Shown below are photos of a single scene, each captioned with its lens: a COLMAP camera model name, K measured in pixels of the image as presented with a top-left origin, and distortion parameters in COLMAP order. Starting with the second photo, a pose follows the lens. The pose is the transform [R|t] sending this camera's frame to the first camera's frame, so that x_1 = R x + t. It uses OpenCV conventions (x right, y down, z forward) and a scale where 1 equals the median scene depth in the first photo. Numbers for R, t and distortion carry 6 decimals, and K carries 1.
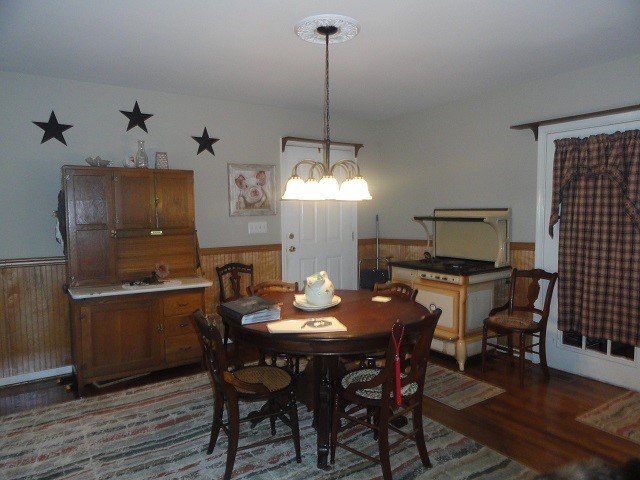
lens RADIAL K [[446.3, 0, 318.0], [0, 446.3, 239.5], [0, 0, 1]] dist [-0.005629, 0.001776]
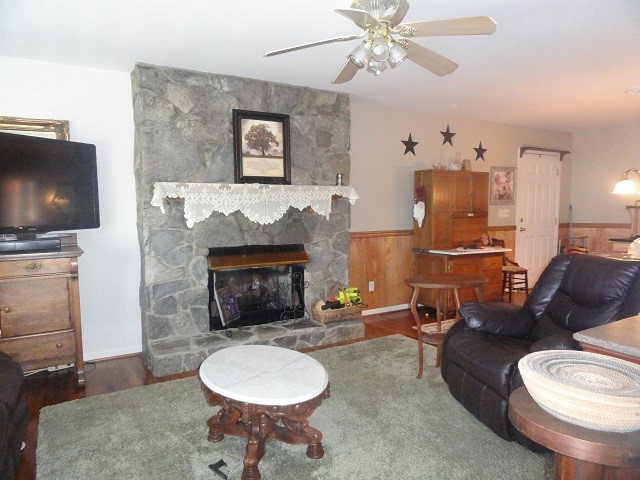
lens RADIAL K [[446.3, 0, 322.0], [0, 446.3, 240.0], [0, 0, 1]] dist [-0.005629, 0.001776]
pose [[0.998299, 0.011258, -0.057208, -0.627505], [-0.010255, 0.999789, 0.017798, 0.038257], [0.057396, -0.017181, 0.998204, -0.415666]]
